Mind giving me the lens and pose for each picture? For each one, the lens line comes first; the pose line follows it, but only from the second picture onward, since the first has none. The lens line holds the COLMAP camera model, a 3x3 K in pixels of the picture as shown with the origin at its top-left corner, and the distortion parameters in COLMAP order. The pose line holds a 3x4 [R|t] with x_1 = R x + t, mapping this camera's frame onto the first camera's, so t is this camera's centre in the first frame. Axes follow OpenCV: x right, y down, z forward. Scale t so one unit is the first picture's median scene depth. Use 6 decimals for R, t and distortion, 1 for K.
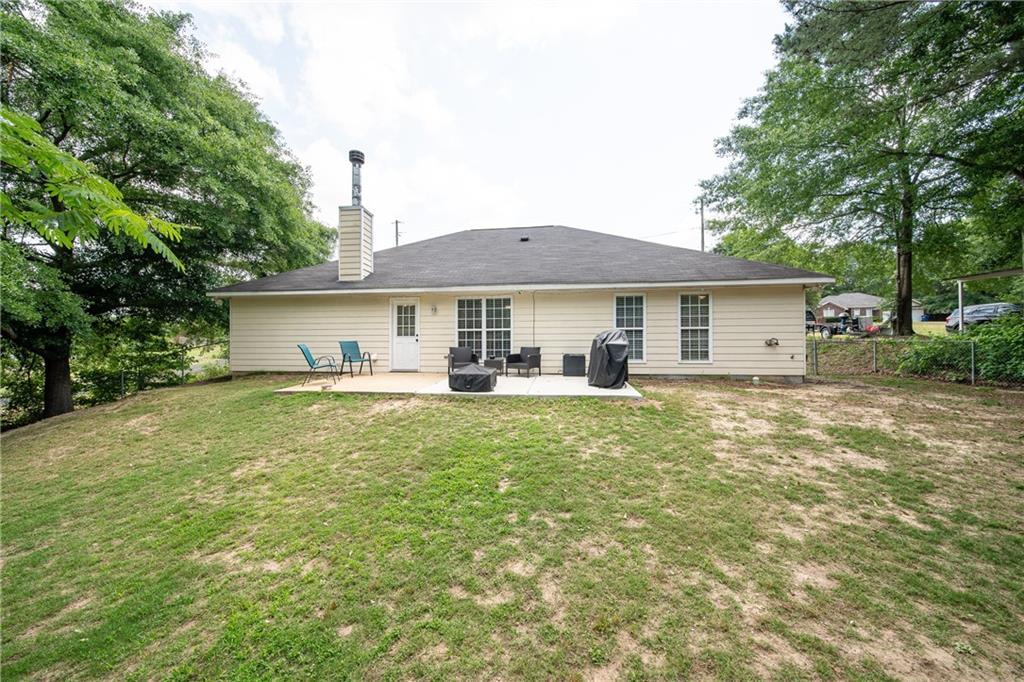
lens RADIAL K [[355.3, 0, 508.6], [0, 355.3, 343.1], [0, 0, 1]] dist [0.000393, -0.002048]
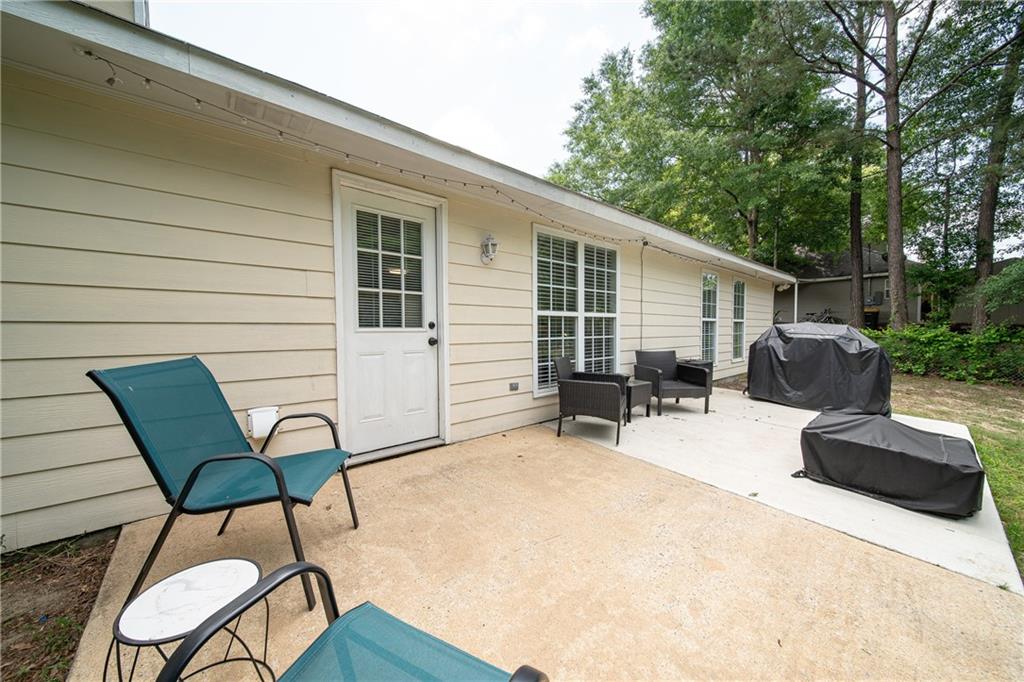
lens RADIAL K [[355.3, 0, 508.6], [0, 355.3, 343.1], [0, 0, 1]] dist [0.000393, -0.002048]
pose [[0.670617, -0.028003, 0.741275, -0.449925], [-0.003697, 0.999149, 0.041089, -0.020142], [-0.741795, -0.030296, 0.669942, 0.768170]]
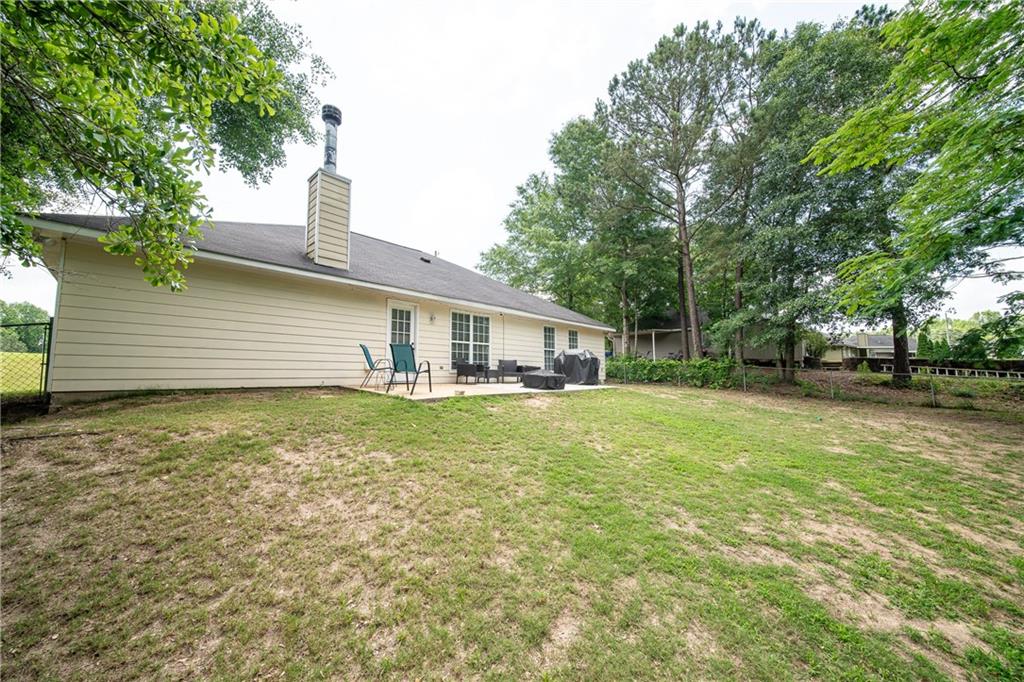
lens RADIAL K [[355.3, 0, 508.6], [0, 355.3, 343.1], [0, 0, 1]] dist [0.000393, -0.002048]
pose [[0.590108, 0.071171, 0.804181, -0.874169], [-0.010065, 0.996678, -0.080822, 0.049887], [-0.807262, 0.039599, 0.588864, 0.263270]]
